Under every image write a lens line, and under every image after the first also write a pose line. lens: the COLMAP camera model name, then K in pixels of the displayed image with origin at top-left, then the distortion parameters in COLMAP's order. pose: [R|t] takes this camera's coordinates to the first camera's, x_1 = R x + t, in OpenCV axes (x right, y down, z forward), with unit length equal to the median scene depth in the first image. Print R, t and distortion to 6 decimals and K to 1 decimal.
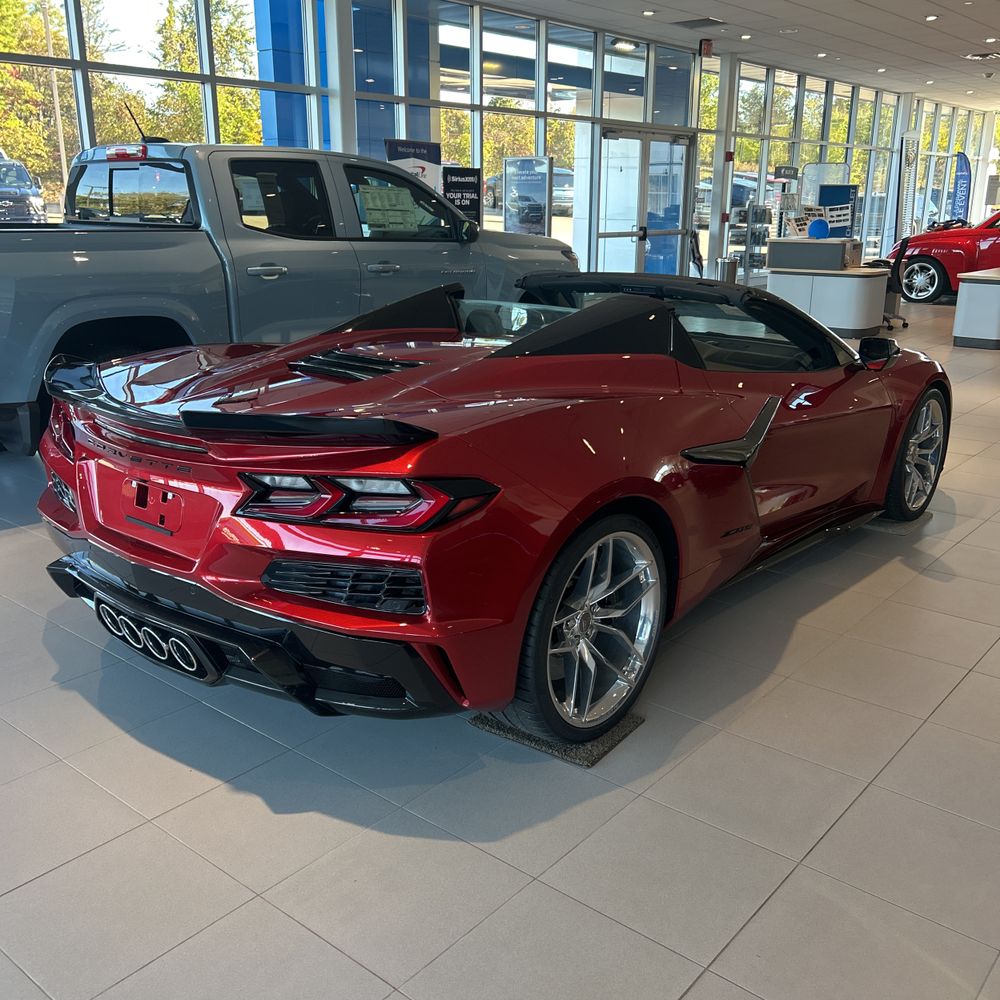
lens RADIAL K [[1013.7, 0, 507.3], [0, 1013.7, 509.4], [0, 0, 1]] dist [0.013950, 0.000000]
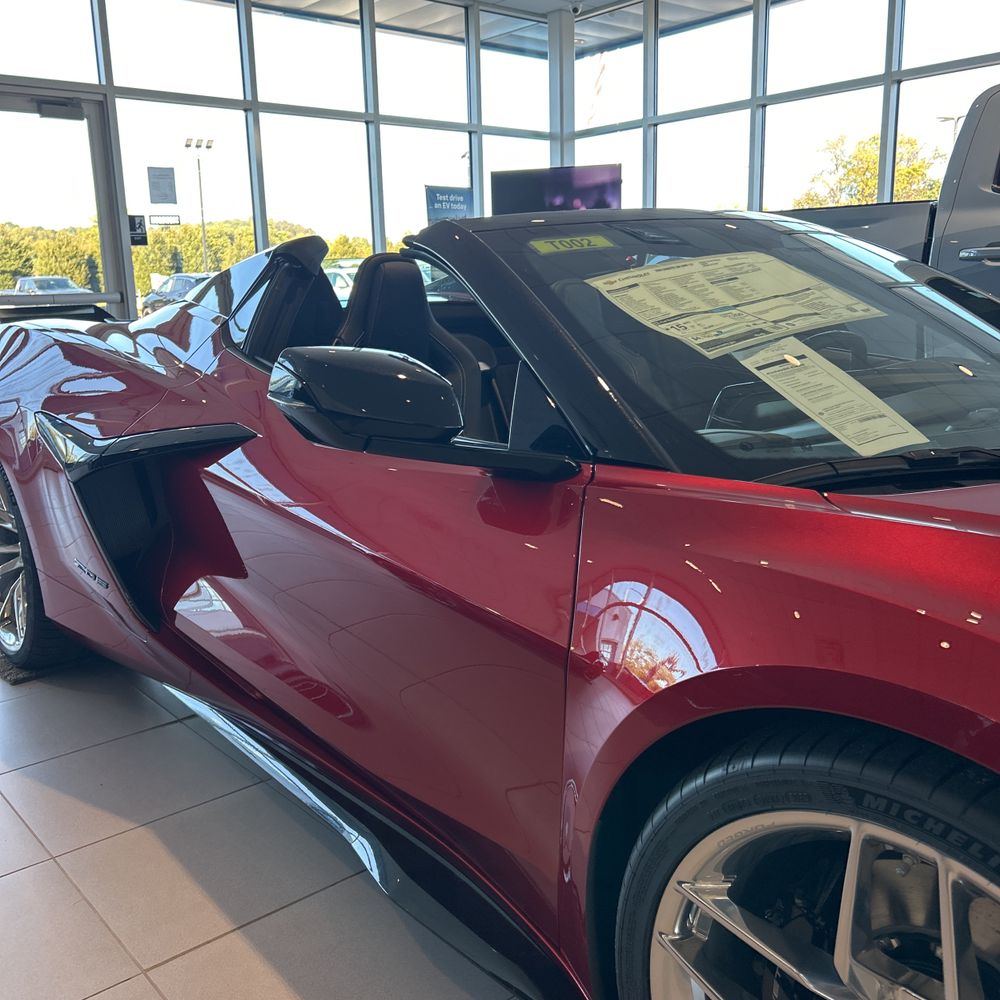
lens RADIAL K [[1013.7, 0, 500.3], [0, 1013.7, 502.6], [0, 0, 1]] dist [0.013950, 0.000000]
pose [[-0.171195, 0.200372, -0.964647, 0.200253], [-0.264890, 0.933689, 0.240952, -0.062183], [0.948960, 0.296775, -0.106766, 0.321897]]
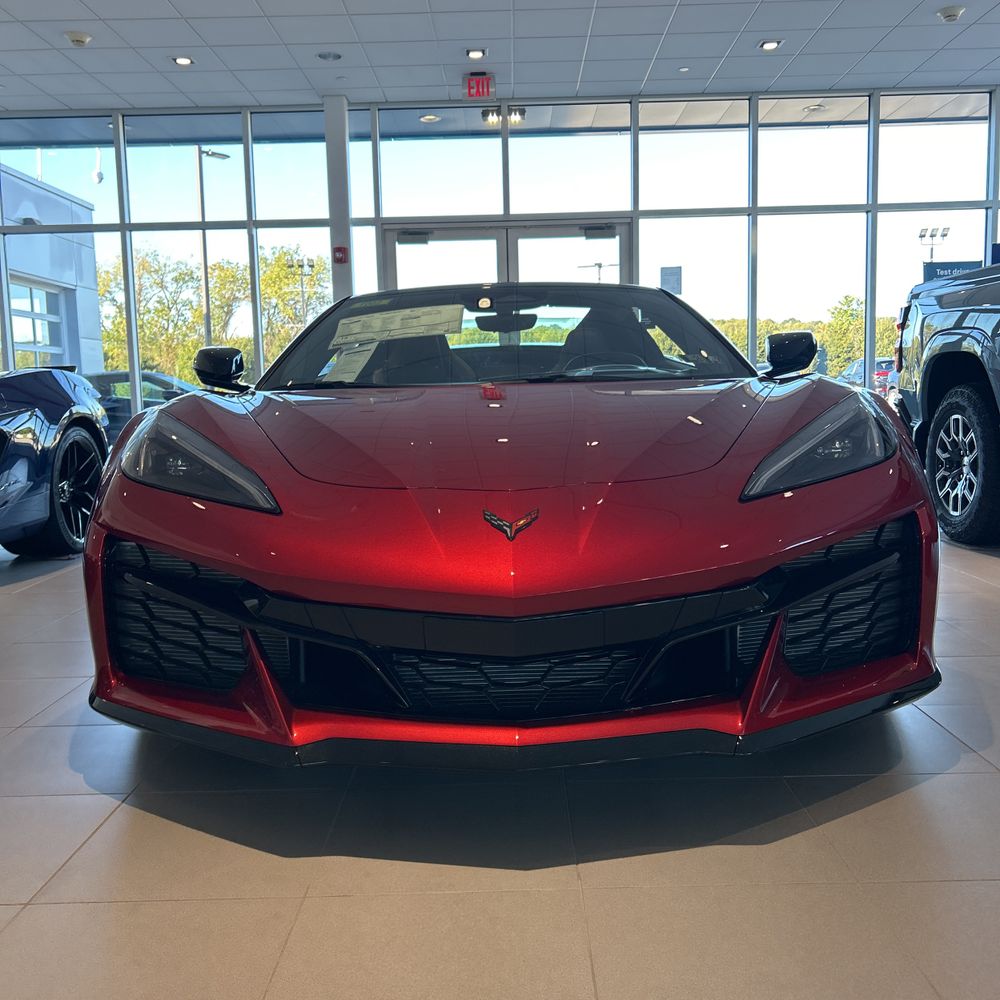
lens RADIAL K [[1013.7, 0, 508.8], [0, 1013.7, 505.1], [0, 0, 1]] dist [0.013950, 0.000000]
pose [[-0.772201, 0.078710, -0.630484, 0.211214], [-0.167932, 0.931728, 0.321995, -0.104475], [0.612784, 0.354523, -0.706264, 0.523870]]
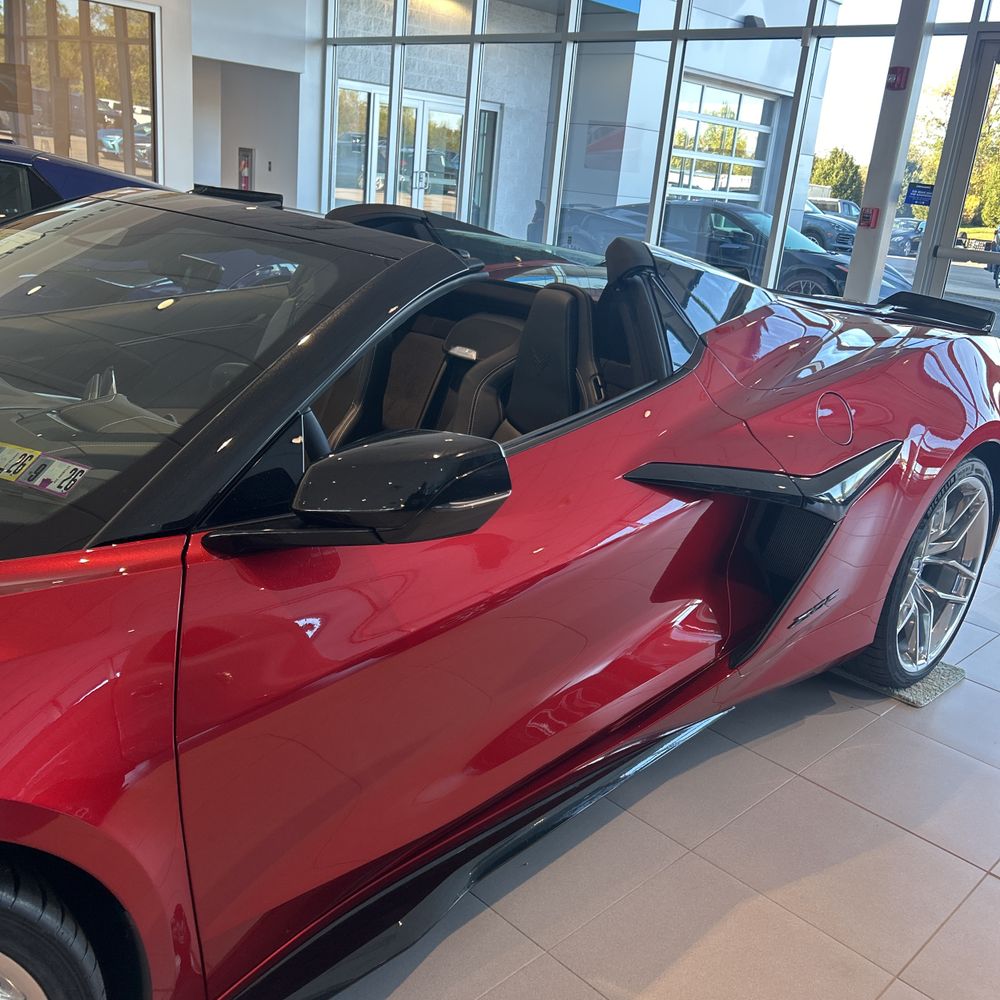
lens RADIAL K [[1013.7, 0, 515.6], [0, 1013.7, 503.1], [0, 0, 1]] dist [0.013950, 0.000000]
pose [[-0.990957, -0.123481, 0.052494, -0.010464], [-0.071474, 0.816898, 0.572337, -0.123776], [-0.113555, 0.563410, -0.818336, 0.456612]]
